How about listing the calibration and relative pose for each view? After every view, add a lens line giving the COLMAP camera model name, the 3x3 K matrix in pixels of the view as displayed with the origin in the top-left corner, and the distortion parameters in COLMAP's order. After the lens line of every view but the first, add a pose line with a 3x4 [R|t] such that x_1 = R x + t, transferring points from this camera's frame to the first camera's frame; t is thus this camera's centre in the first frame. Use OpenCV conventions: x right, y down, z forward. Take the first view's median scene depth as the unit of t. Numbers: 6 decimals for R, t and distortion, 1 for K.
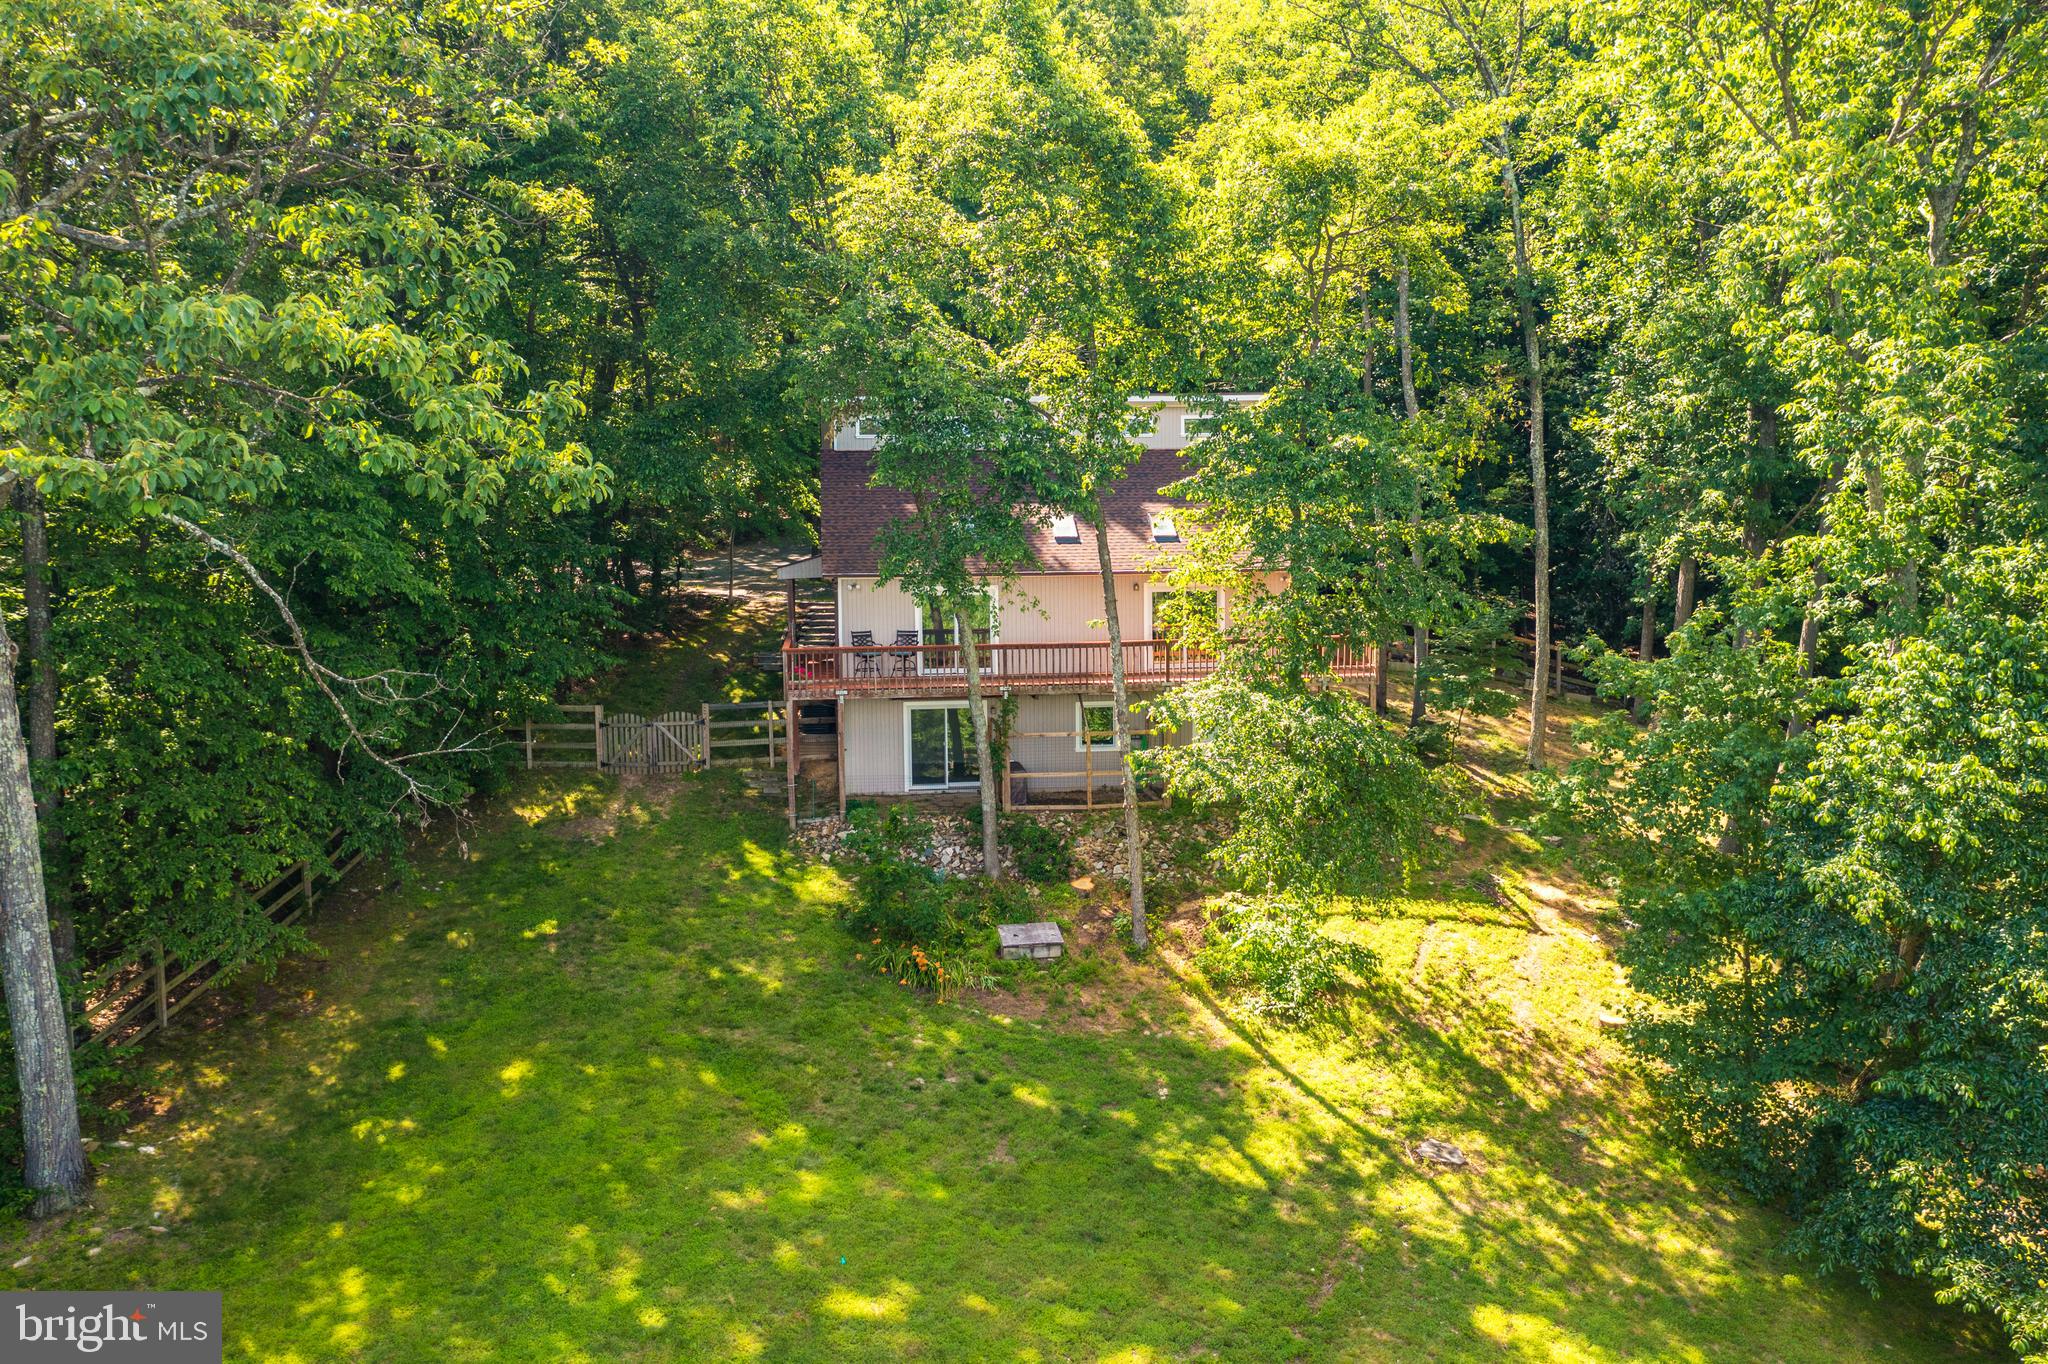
lens RADIAL K [[1609.8, 0, 1031.2], [0, 1609.8, 684.9], [0, 0, 1]] dist [-0.003446, -0.018907]
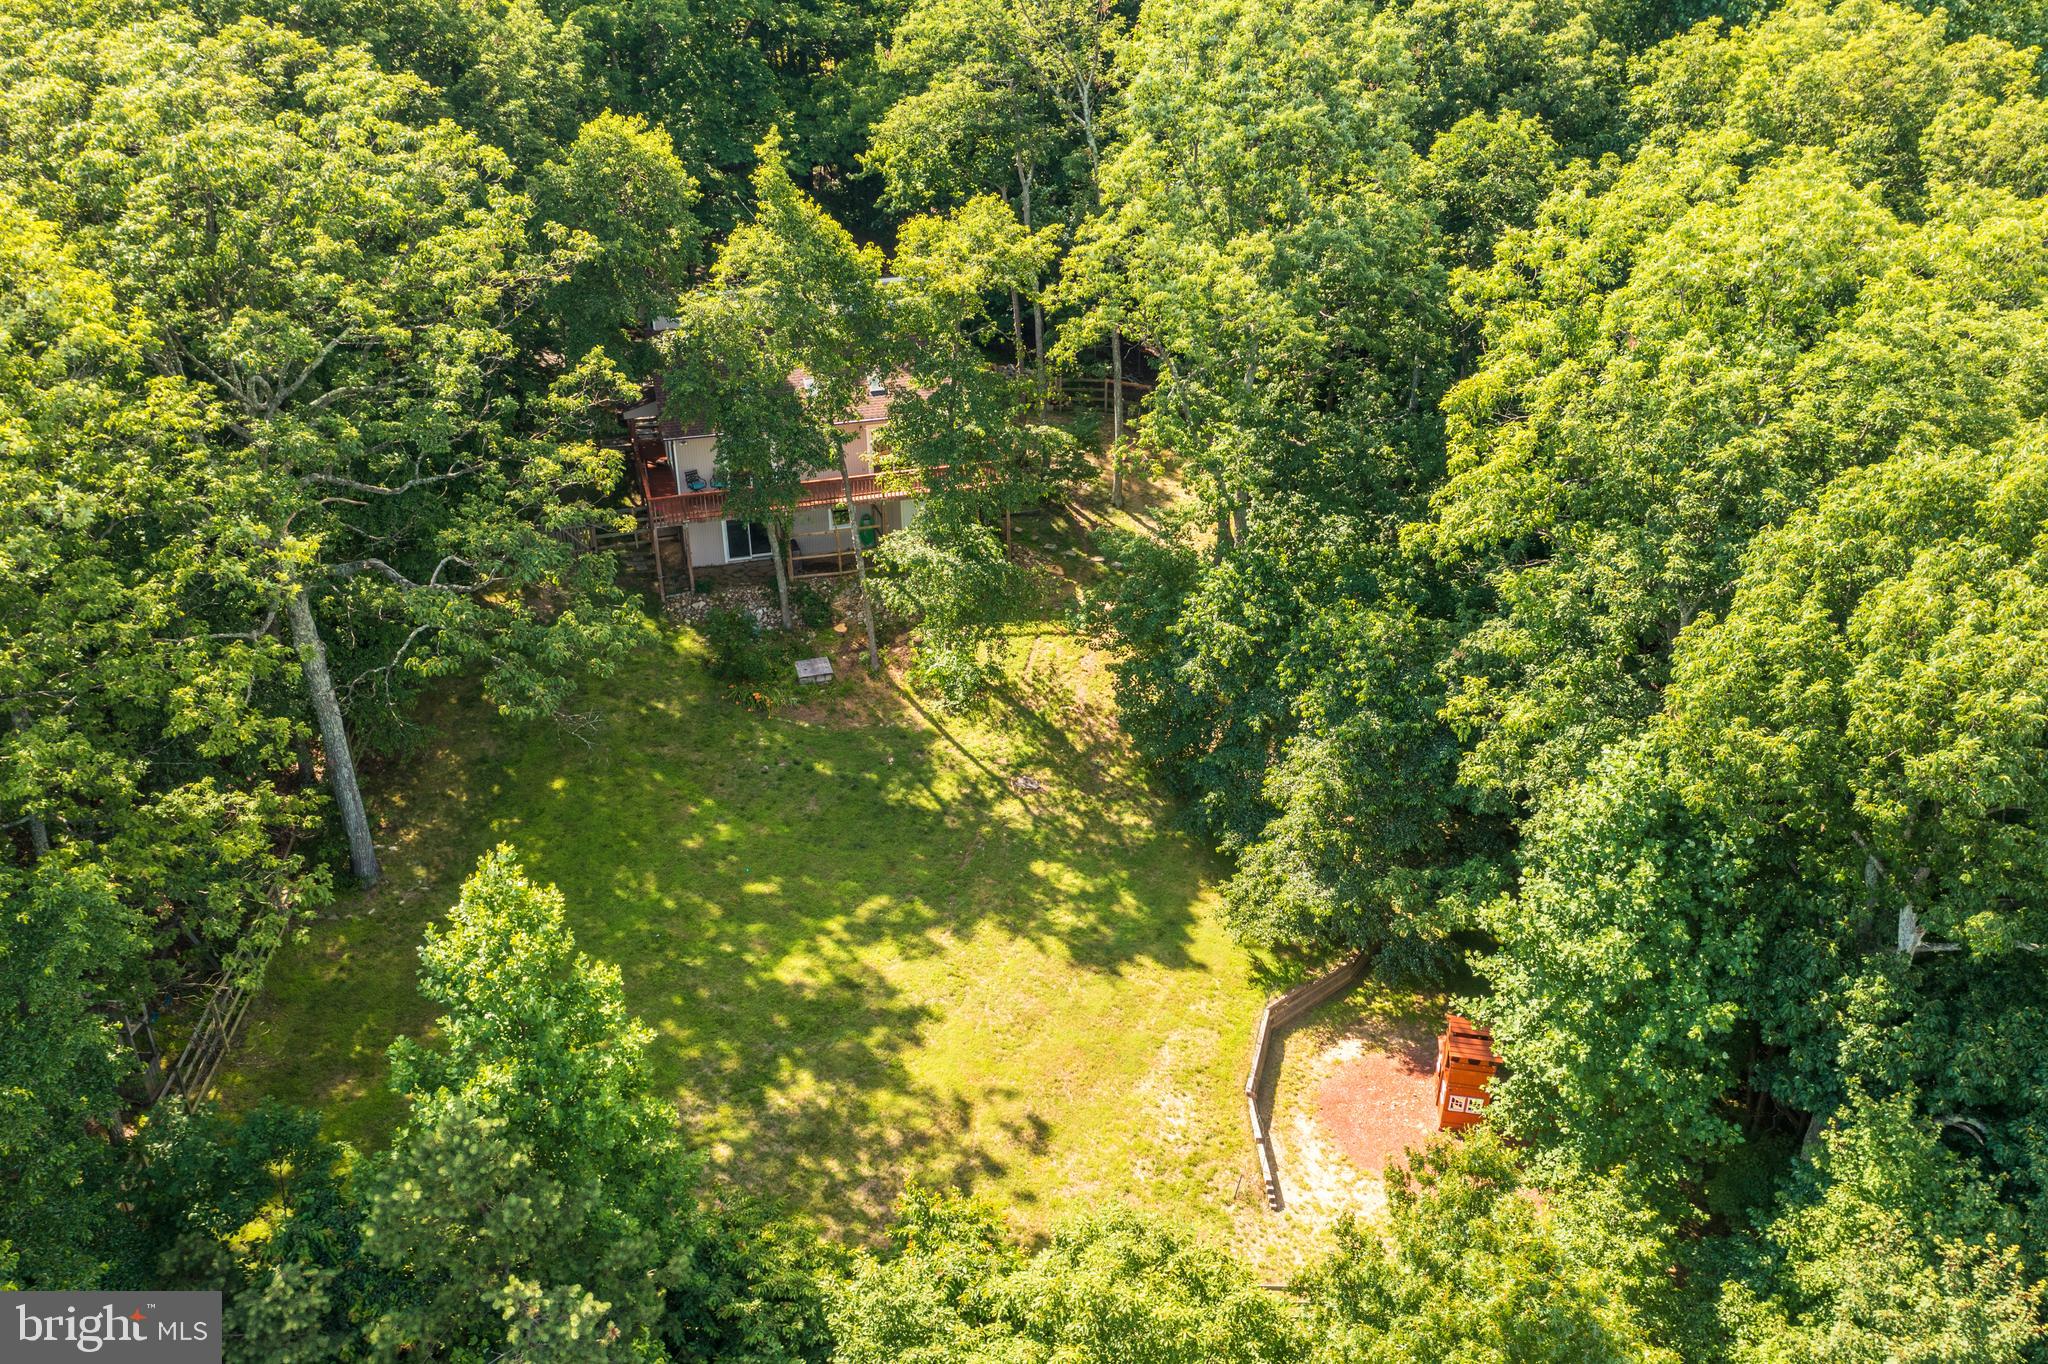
lens RADIAL K [[1609.8, 0, 1020.0], [0, 1609.8, 684.6], [0, 0, 1]] dist [-0.003446, -0.018907]
pose [[0.987032, -0.074594, 0.142141, -0.033891], [0.023781, 0.943653, 0.330080, -0.467301], [-0.158754, -0.322419, 0.933190, -0.808087]]
